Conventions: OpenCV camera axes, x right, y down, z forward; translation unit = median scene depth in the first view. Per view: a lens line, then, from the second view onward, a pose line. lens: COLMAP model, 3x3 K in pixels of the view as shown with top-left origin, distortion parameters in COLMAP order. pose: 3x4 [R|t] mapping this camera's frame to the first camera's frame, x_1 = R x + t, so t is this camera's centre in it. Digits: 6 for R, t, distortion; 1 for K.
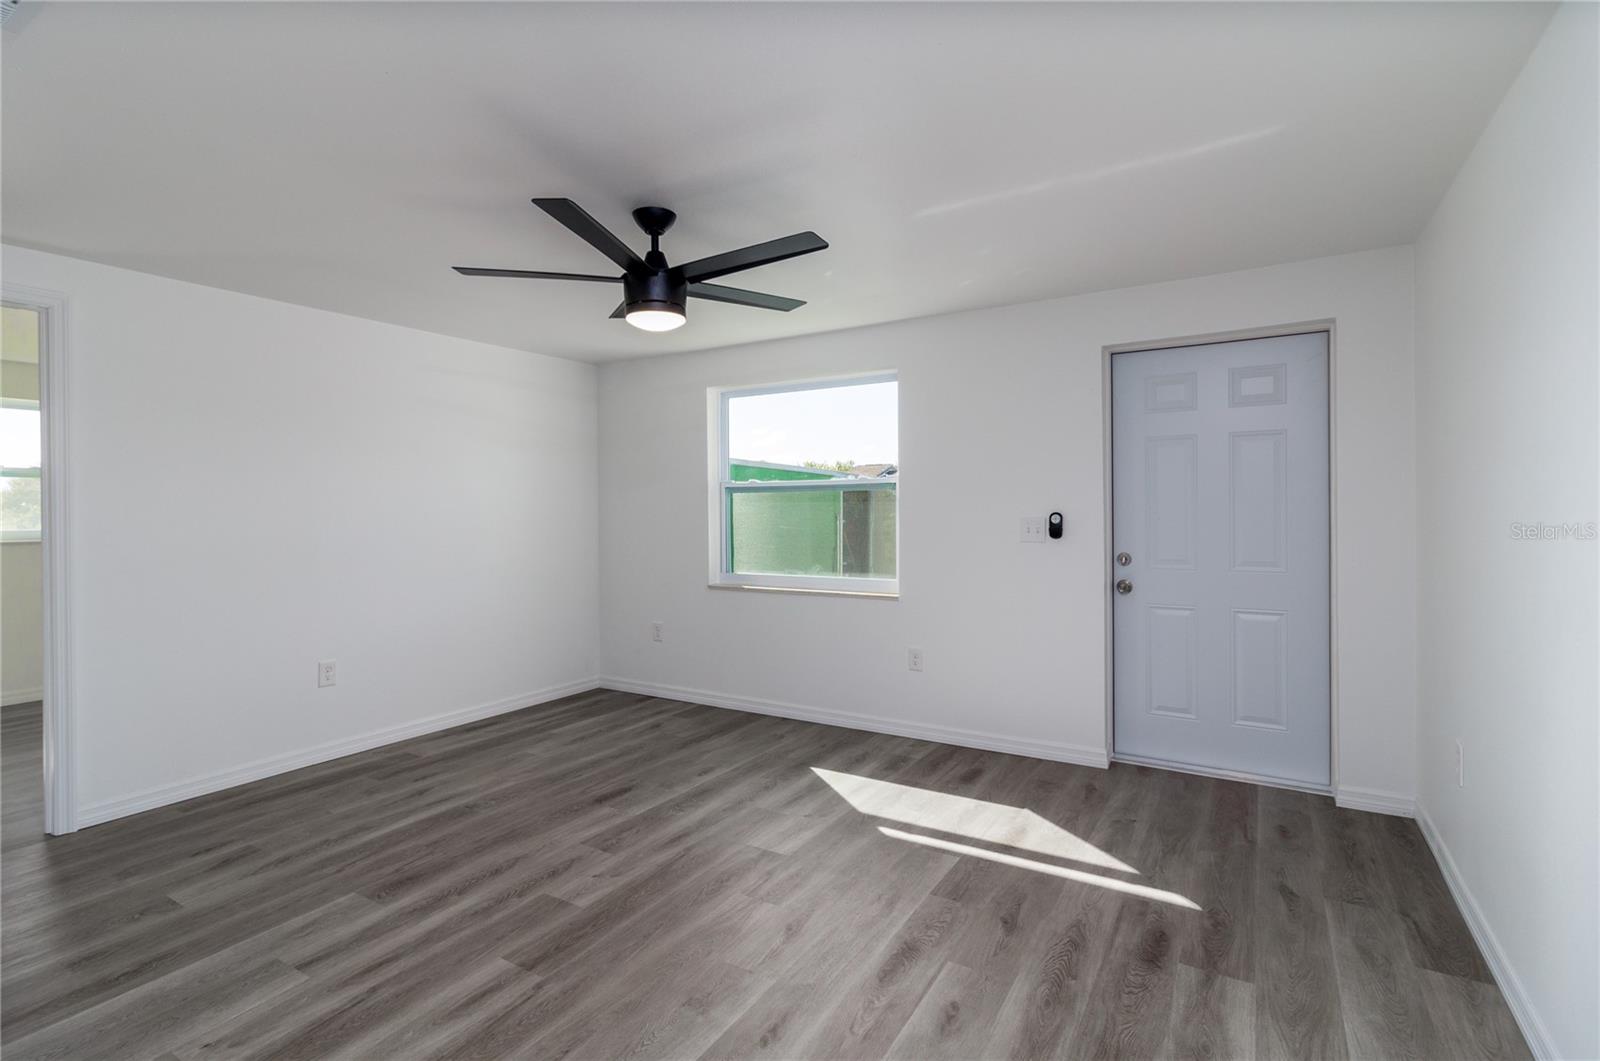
lens RADIAL K [[763.0, 0, 792.3], [0, 763.0, 517.5], [0, 0, 1]] dist [-0.003044, -0.000492]
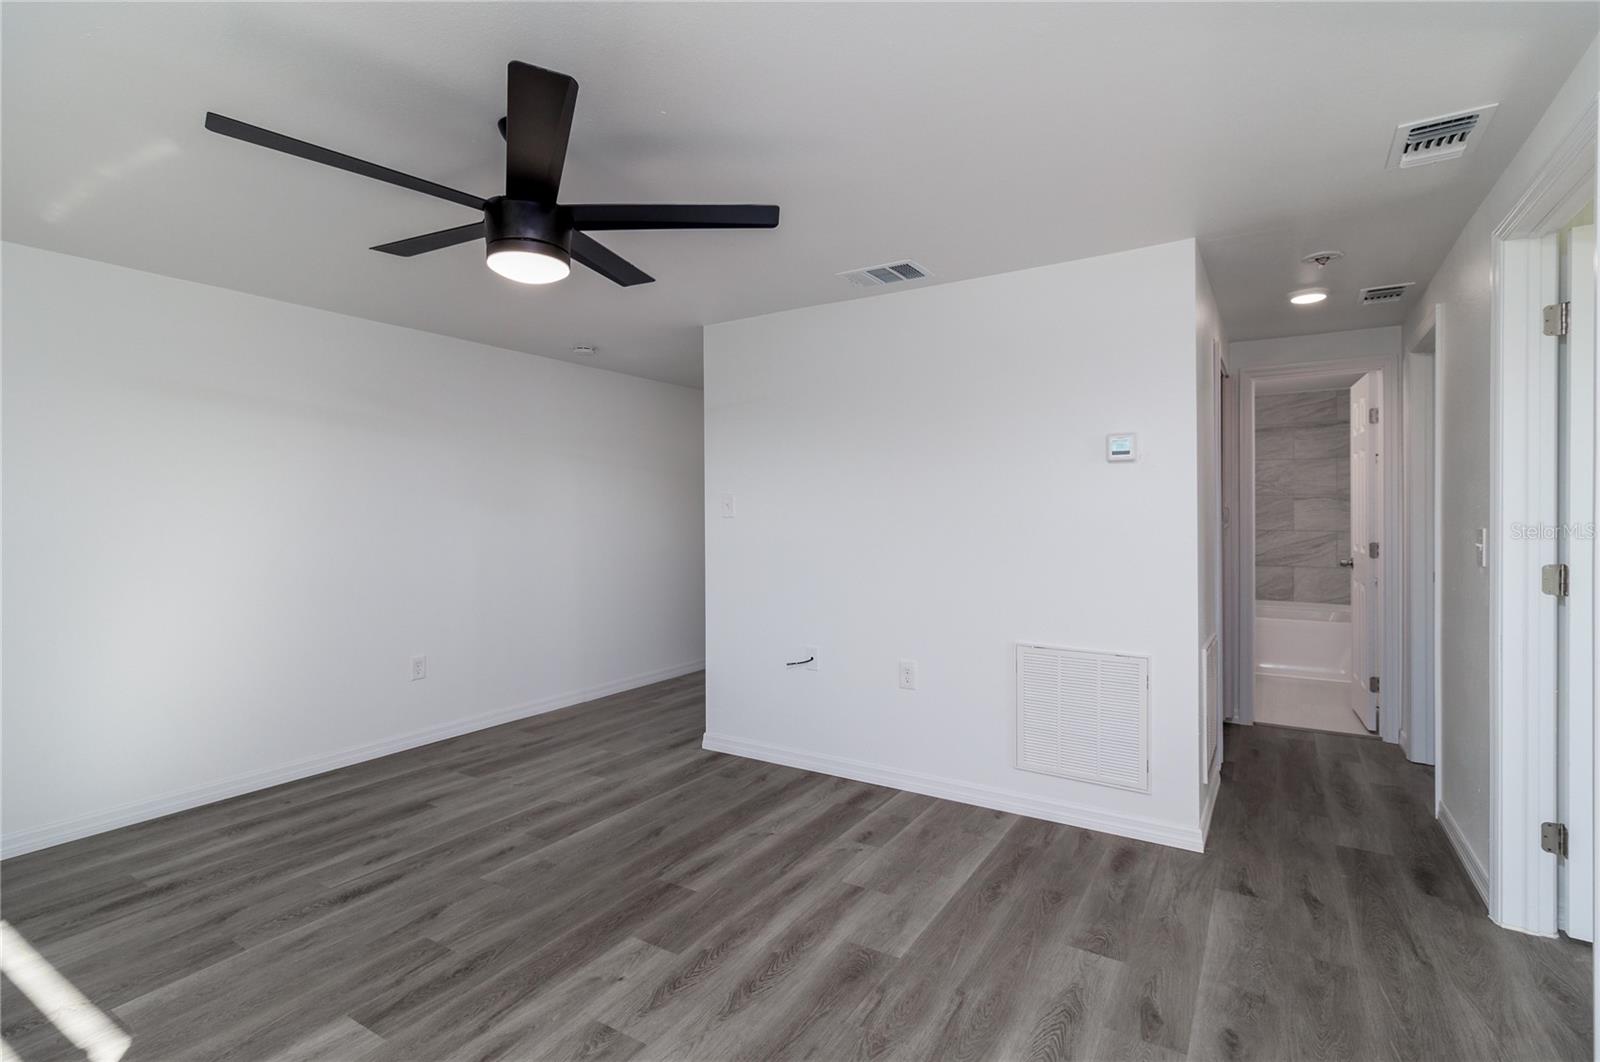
lens RADIAL K [[763.0, 0, 792.3], [0, 763.0, 518.0], [0, 0, 1]] dist [-0.003044, -0.000492]
pose [[-0.999805, 0.013226, 0.014638, -0.504845], [0.013448, 0.999795, 0.015167, -0.018124], [-0.014435, 0.015361, -0.999778, 1.974728]]
